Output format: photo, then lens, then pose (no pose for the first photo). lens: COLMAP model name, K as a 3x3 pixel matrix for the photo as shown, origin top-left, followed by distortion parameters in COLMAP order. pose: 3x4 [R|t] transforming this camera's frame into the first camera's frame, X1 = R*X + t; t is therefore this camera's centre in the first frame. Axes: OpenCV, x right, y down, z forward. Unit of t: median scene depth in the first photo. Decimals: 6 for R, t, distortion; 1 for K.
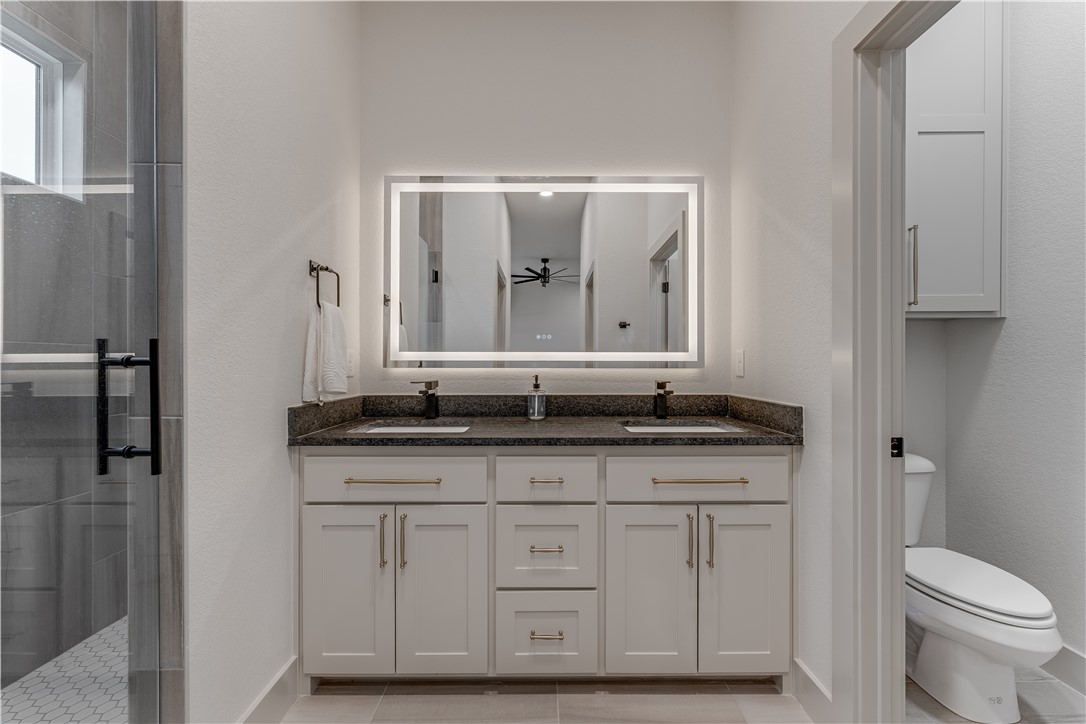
lens RADIAL K [[434.0, 0, 543.0], [0, 434.0, 362.0], [0, 0, 1]] dist [-0.002633, -0.000354]
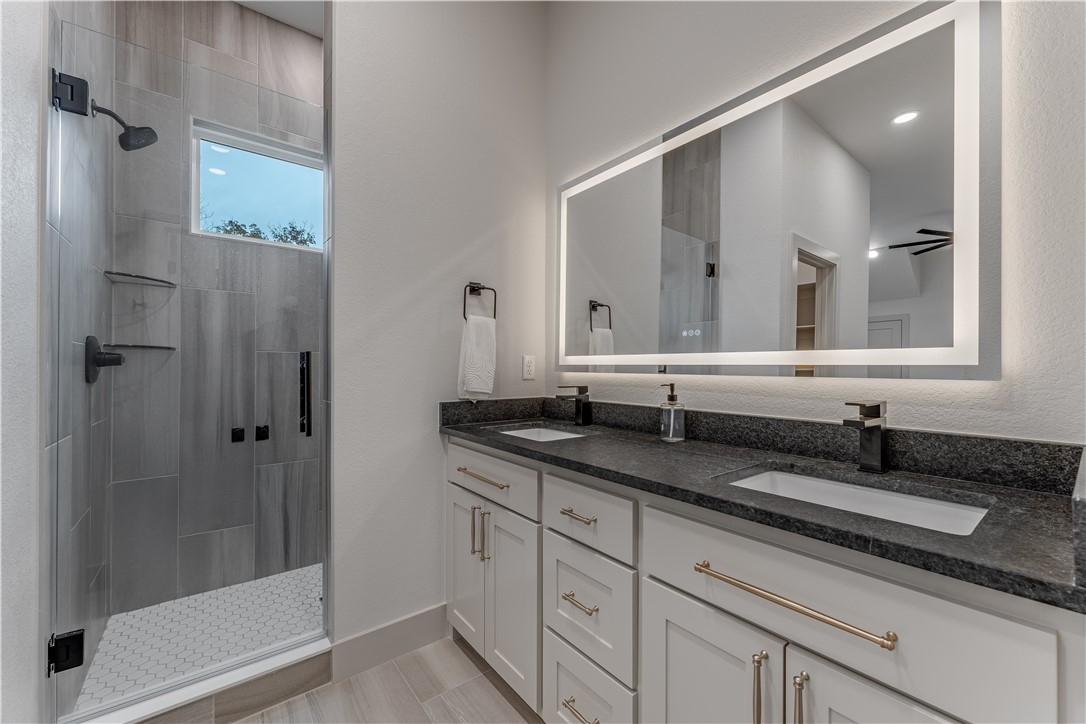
lens RADIAL K [[434.0, 0, 543.0], [0, 434.0, 362.0], [0, 0, 1]] dist [-0.002633, -0.000354]
pose [[0.607995, -0.007200, -0.793908, 0.441888], [-0.002317, 0.999939, -0.010842, 0.001119], [0.793937, 0.008431, 0.607941, 0.343098]]
